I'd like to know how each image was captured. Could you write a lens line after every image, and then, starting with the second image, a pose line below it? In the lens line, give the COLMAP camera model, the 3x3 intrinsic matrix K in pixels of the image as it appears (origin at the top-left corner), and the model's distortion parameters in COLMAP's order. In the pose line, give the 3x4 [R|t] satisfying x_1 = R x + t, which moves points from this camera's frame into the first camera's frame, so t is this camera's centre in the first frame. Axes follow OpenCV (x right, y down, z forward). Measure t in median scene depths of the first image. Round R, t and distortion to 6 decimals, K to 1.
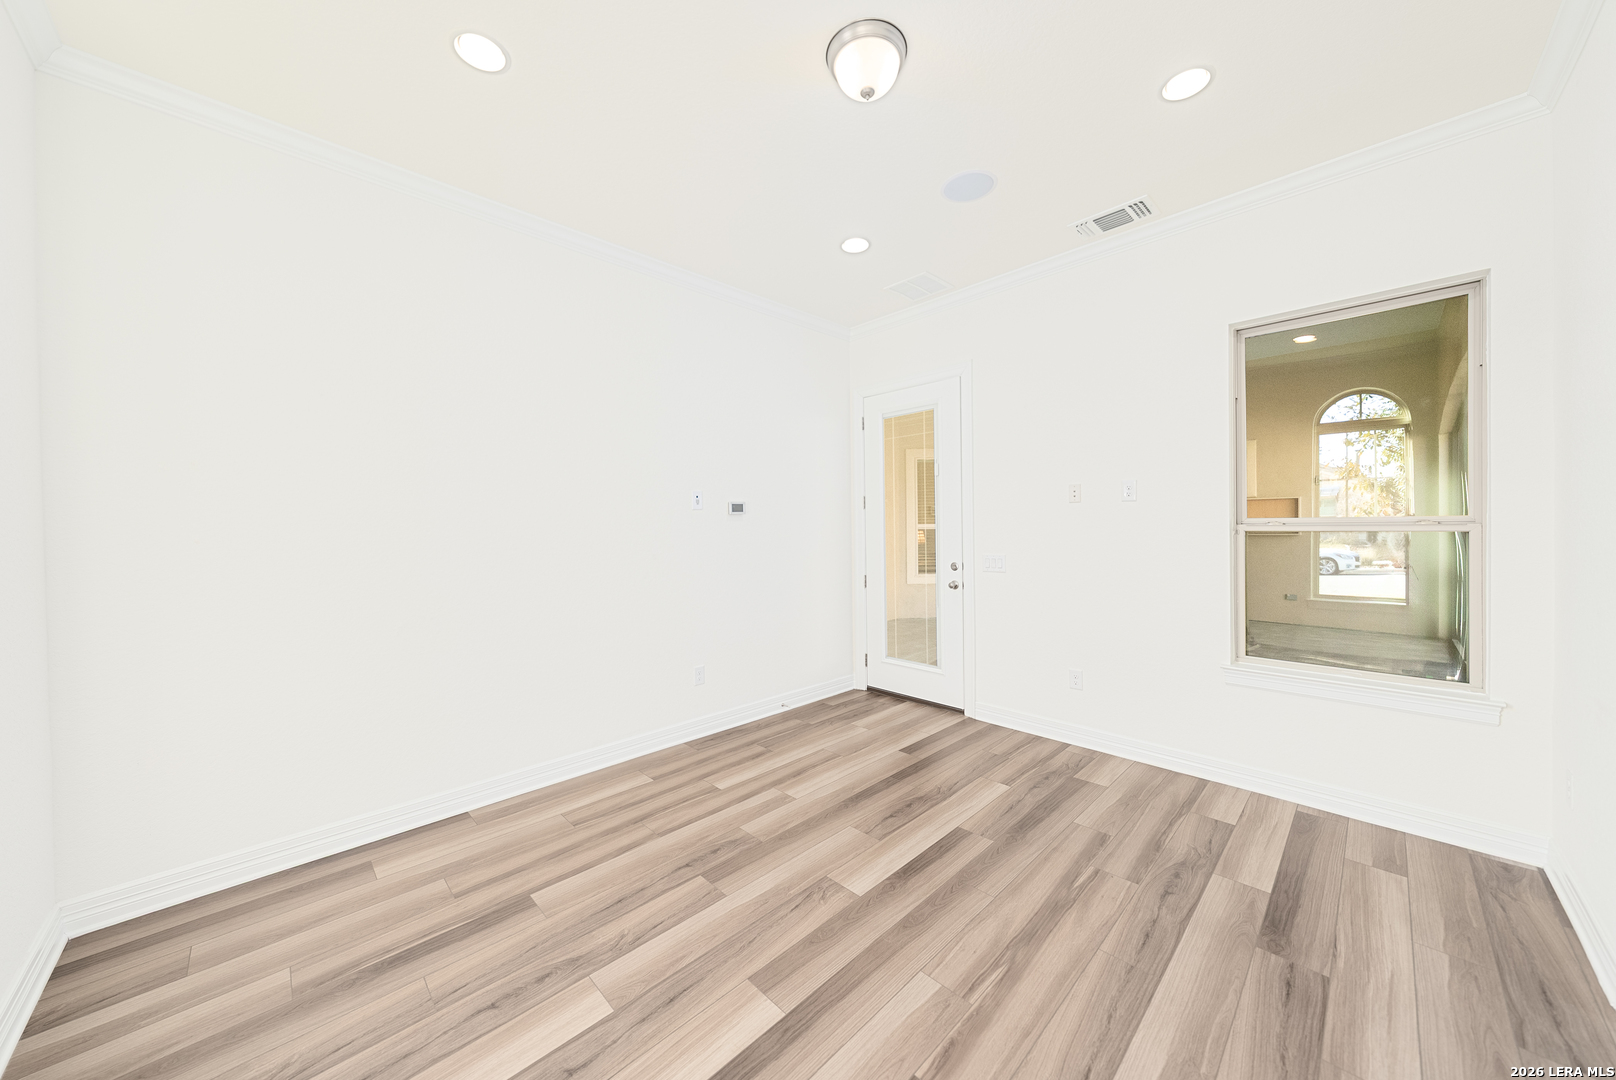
lens RADIAL K [[562.7, 0, 808.7], [0, 562.7, 532.6], [0, 0, 1]] dist [-0.000521, -0.000045]
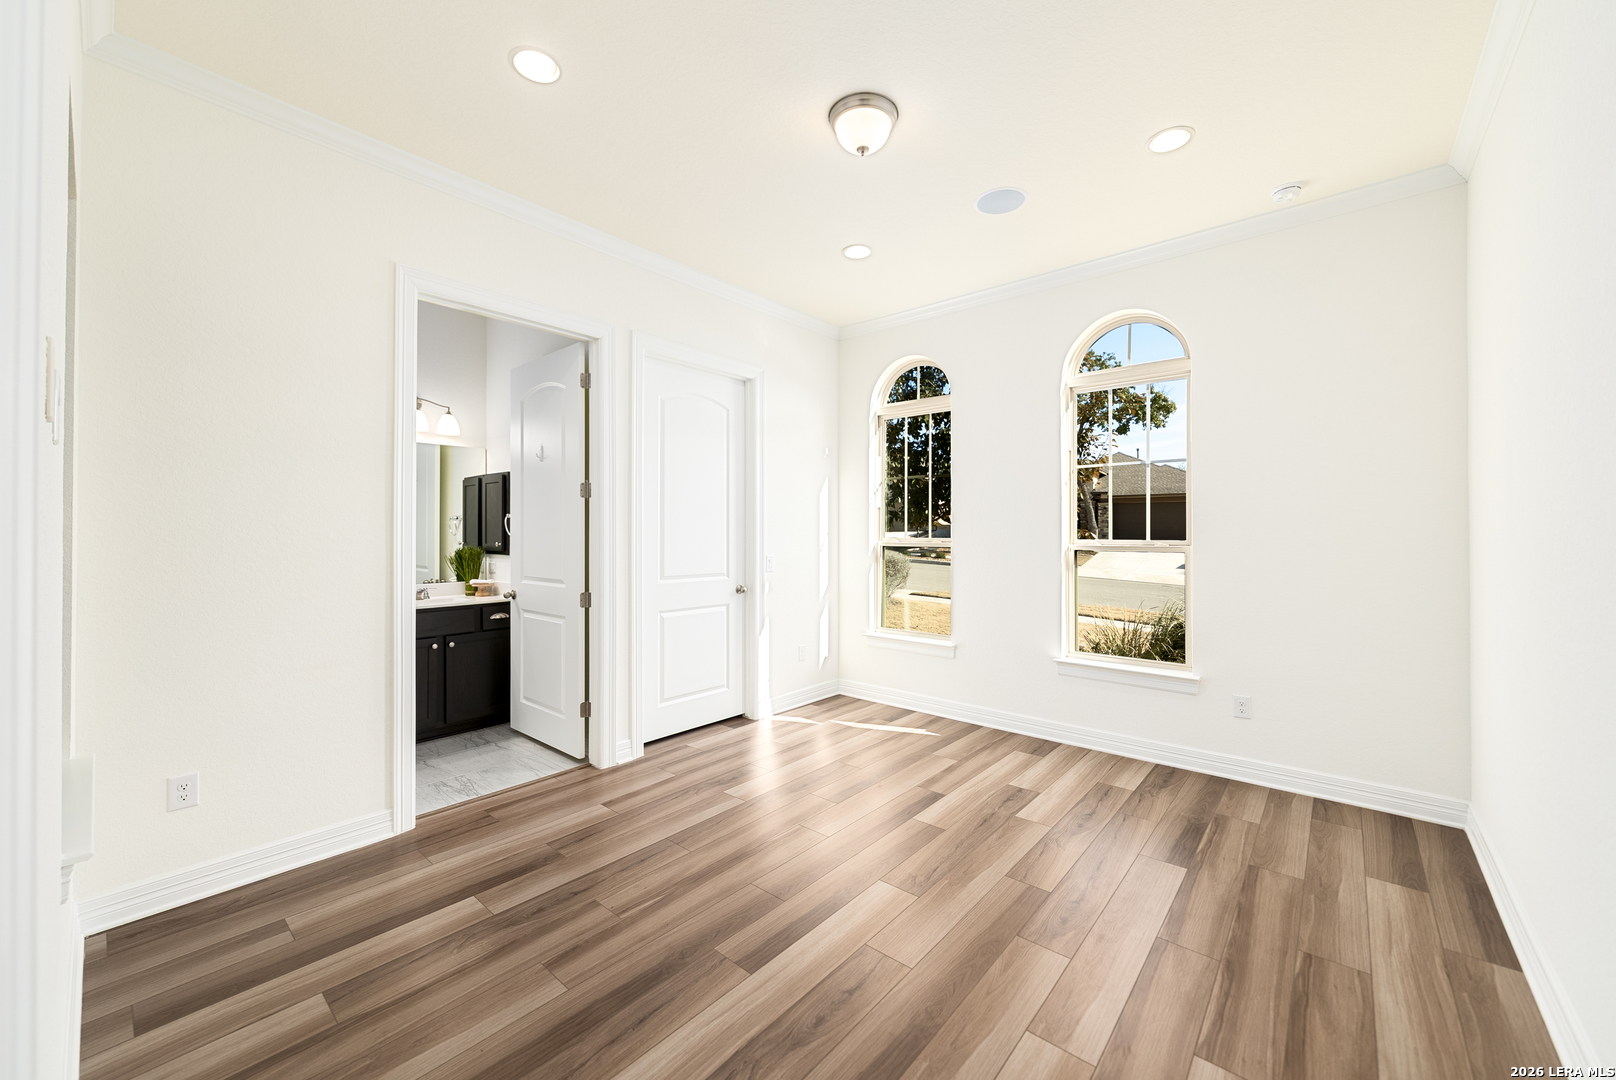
lens RADIAL K [[618.0, 0, 807.6], [0, 618.0, 532.1], [0, 0, 1]] dist [0.000149, 0.000027]
pose [[-0.996432, 0.011486, -0.083616, 0.286289], [0.010584, 0.999881, 0.011225, -0.010356], [0.083734, 0.010300, -0.996435, 1.949680]]
